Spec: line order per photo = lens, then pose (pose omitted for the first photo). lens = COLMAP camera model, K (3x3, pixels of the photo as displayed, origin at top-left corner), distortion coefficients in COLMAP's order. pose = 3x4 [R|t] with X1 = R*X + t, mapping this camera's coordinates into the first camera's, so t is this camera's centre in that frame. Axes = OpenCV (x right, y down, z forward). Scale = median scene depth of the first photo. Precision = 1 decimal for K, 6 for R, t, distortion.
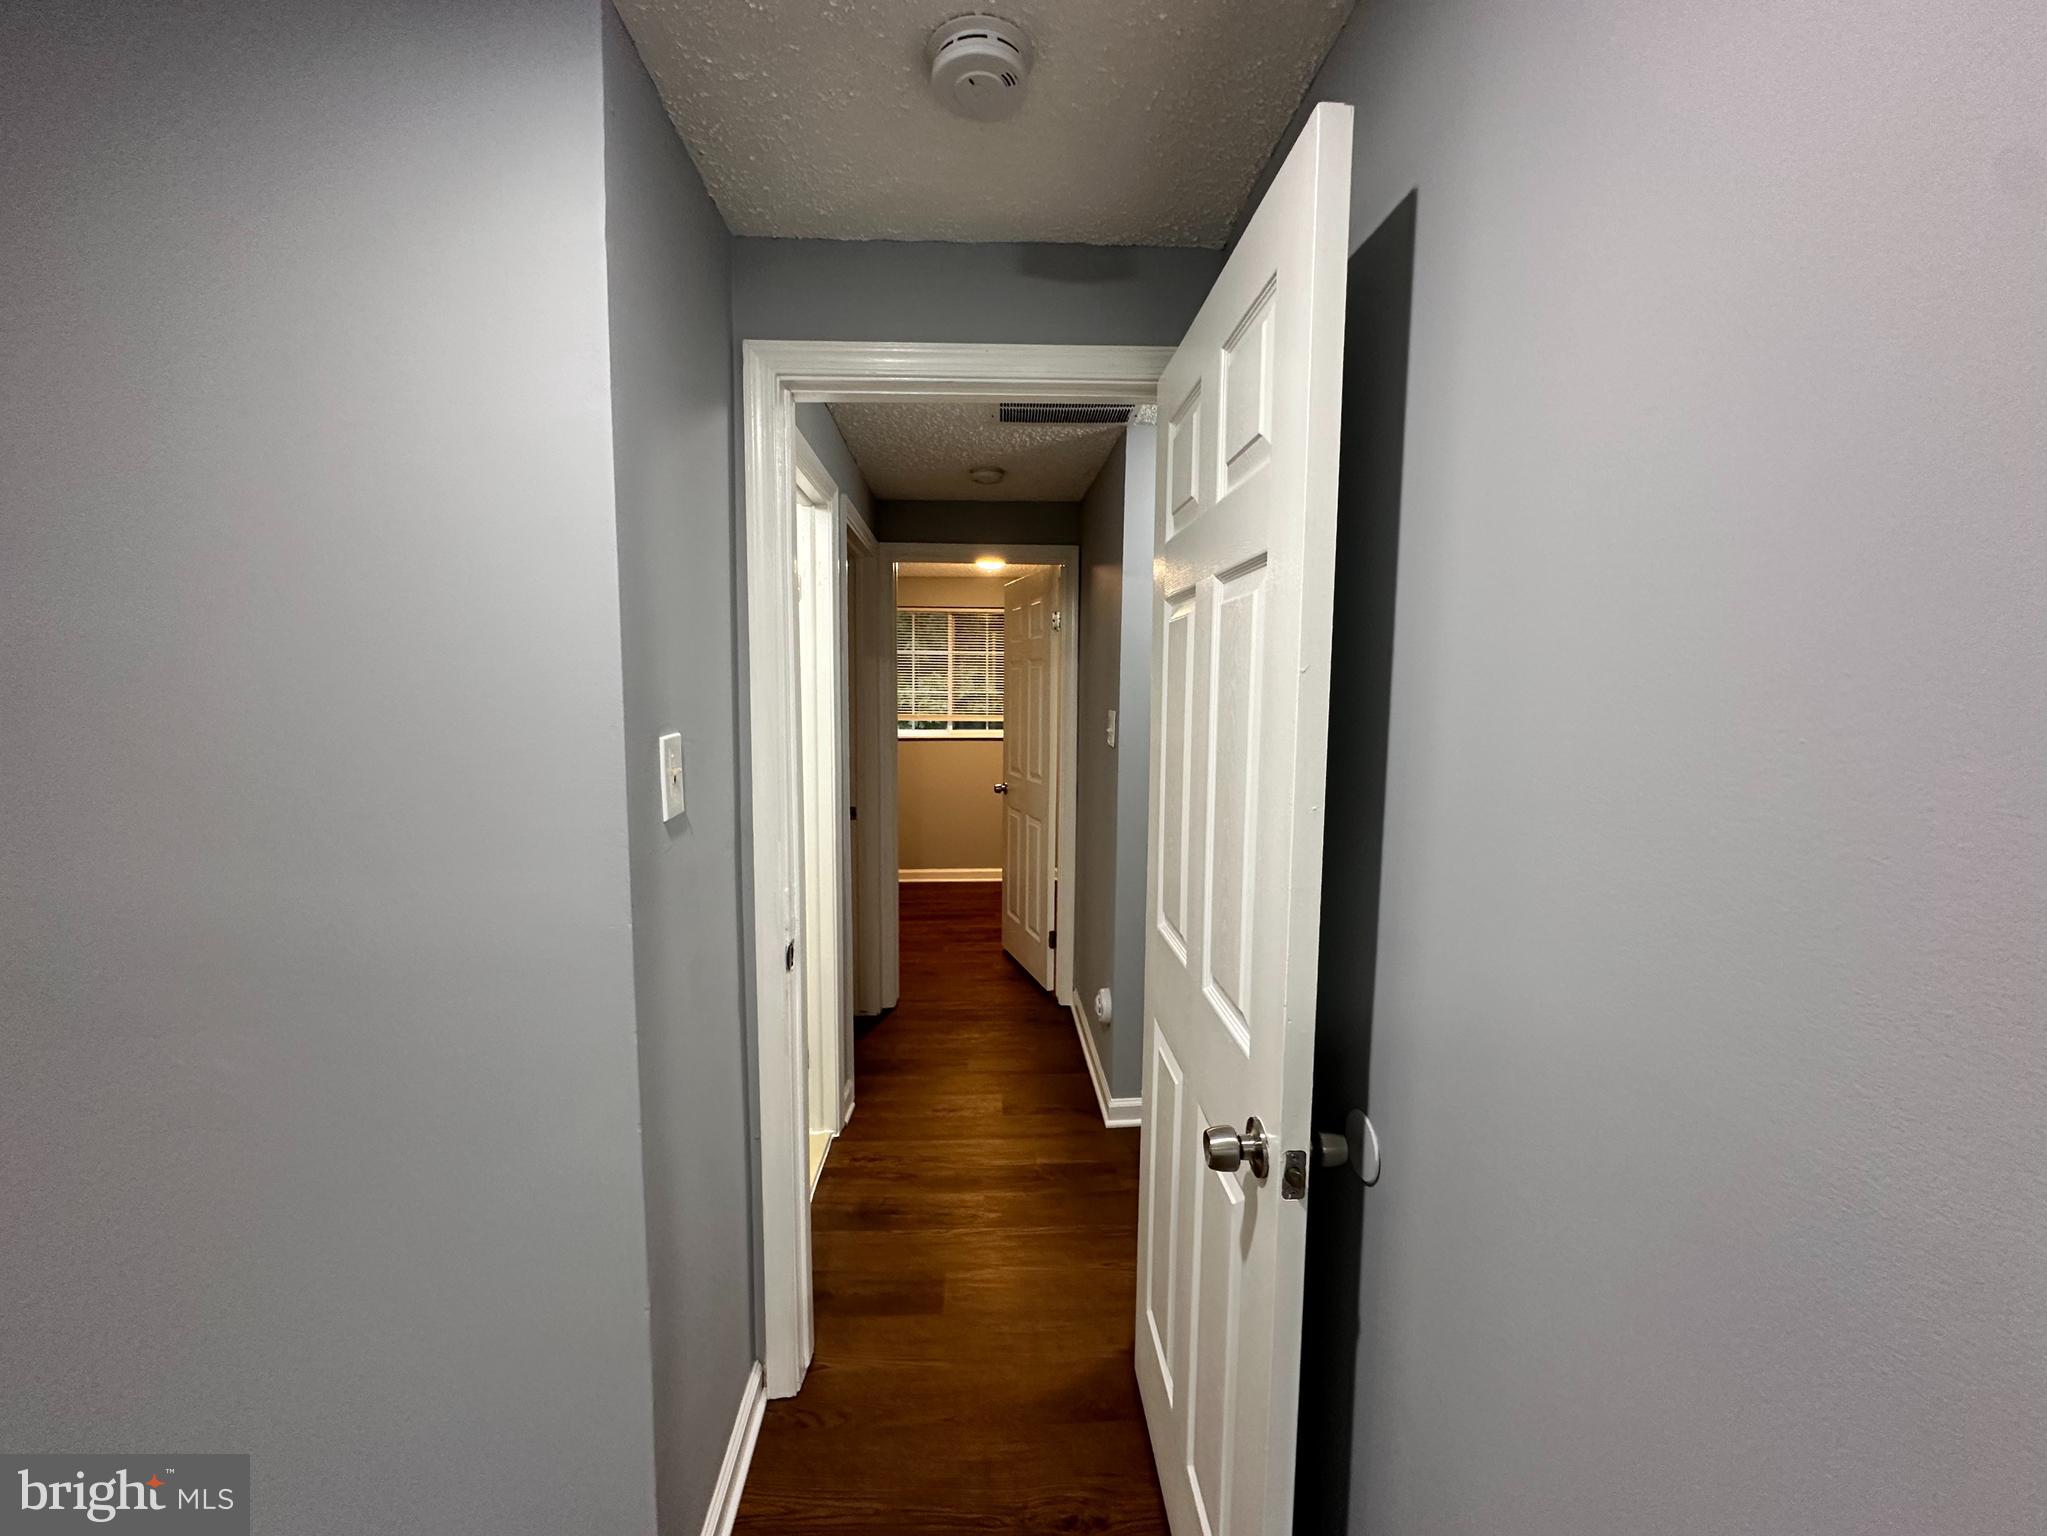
lens RADIAL K [[818.0, 0, 1020.8], [0, 818.0, 766.0], [0, 0, 1]] dist [-0.004504, -0.000291]
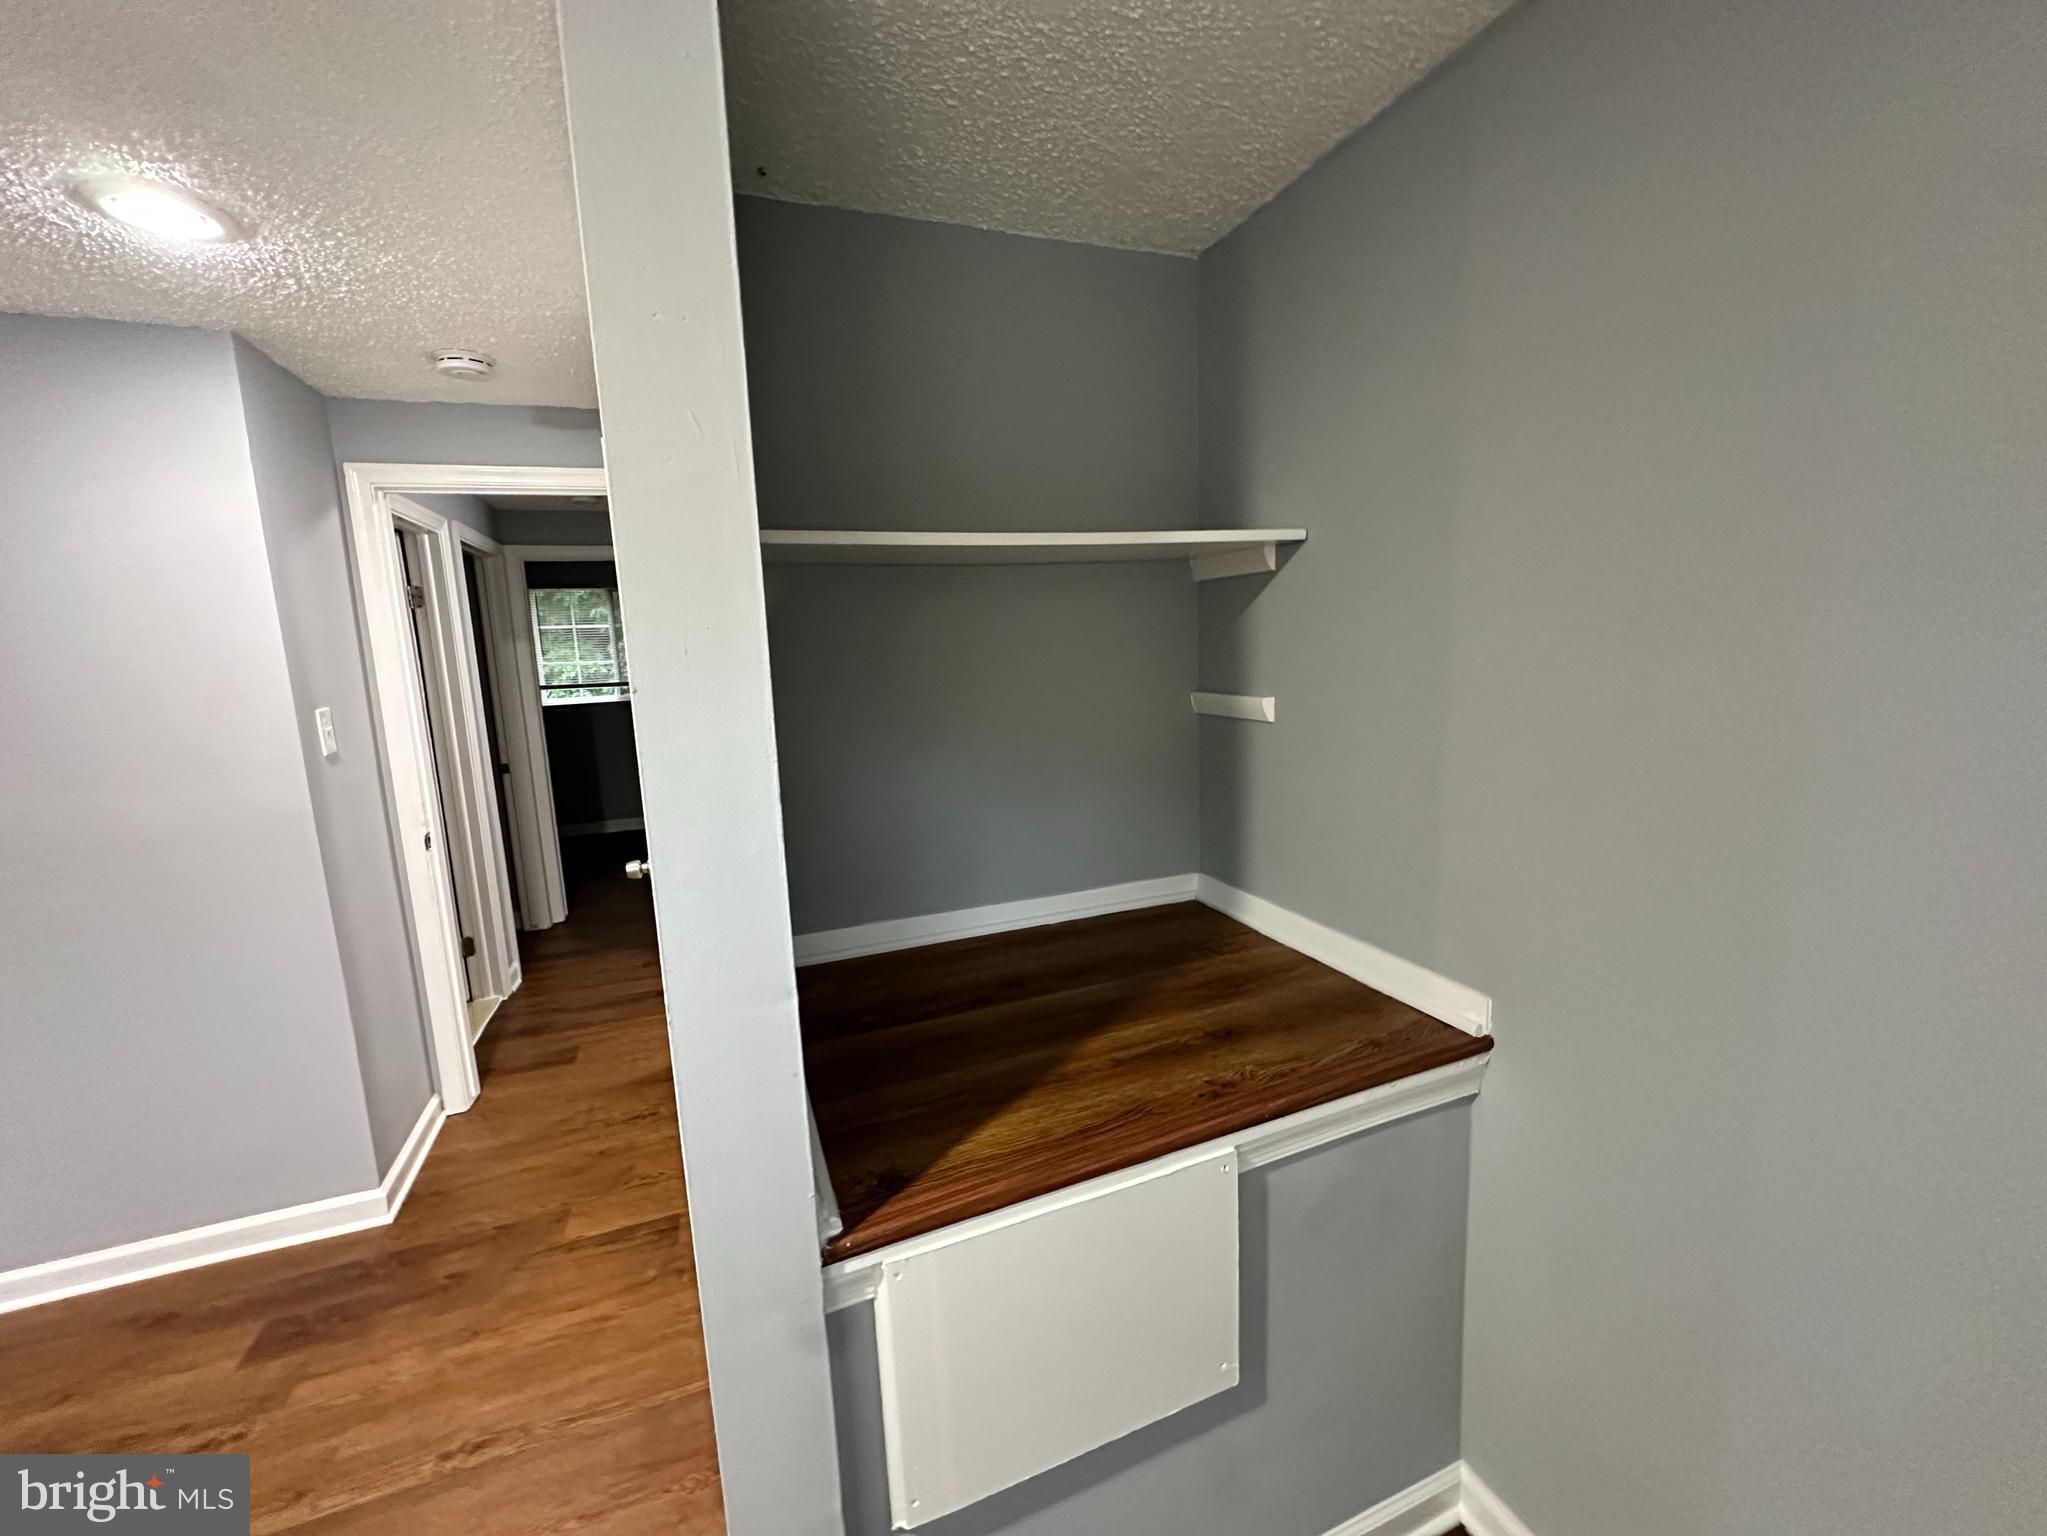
lens RADIAL K [[818.0, 0, 1020.8], [0, 818.0, 766.0], [0, 0, 1]] dist [-0.004504, -0.000291]
pose [[0.950443, -0.090518, 0.297429, 0.389480], [0.073180, 0.994933, 0.068942, 0.061347], [-0.302163, -0.043759, 0.952252, -0.941699]]
